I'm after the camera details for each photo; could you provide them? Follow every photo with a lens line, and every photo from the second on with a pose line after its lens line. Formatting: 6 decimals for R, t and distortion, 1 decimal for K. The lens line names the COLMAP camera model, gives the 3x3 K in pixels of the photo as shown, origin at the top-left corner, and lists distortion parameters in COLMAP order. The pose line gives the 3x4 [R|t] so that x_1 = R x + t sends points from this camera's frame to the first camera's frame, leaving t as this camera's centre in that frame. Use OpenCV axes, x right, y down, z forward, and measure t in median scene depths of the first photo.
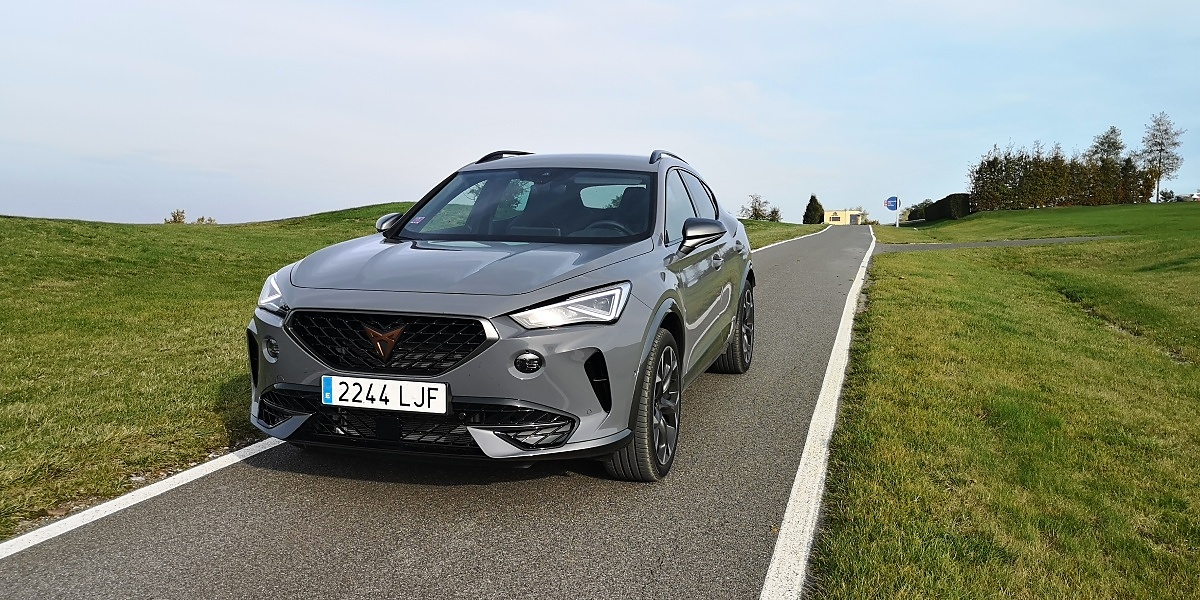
lens RADIAL K [[943.1, 0, 600.0], [0, 943.1, 300.0], [0, 0, 1]] dist [0.011630, 0.004187]
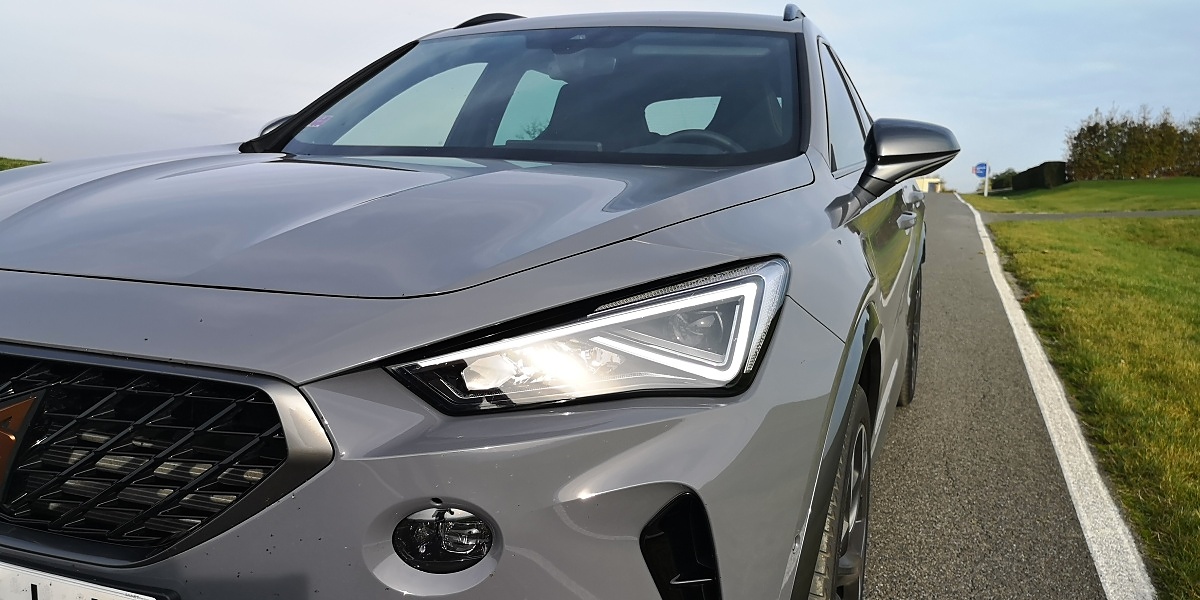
lens RADIAL K [[943.1, 0, 600.0], [0, 943.1, 300.0], [0, 0, 1]] dist [0.011630, 0.004187]
pose [[0.997346, 0.029493, -0.066565, -0.002286], [-0.026884, 0.998848, 0.039756, -0.003560], [0.067661, -0.037861, 0.996990, 0.142127]]
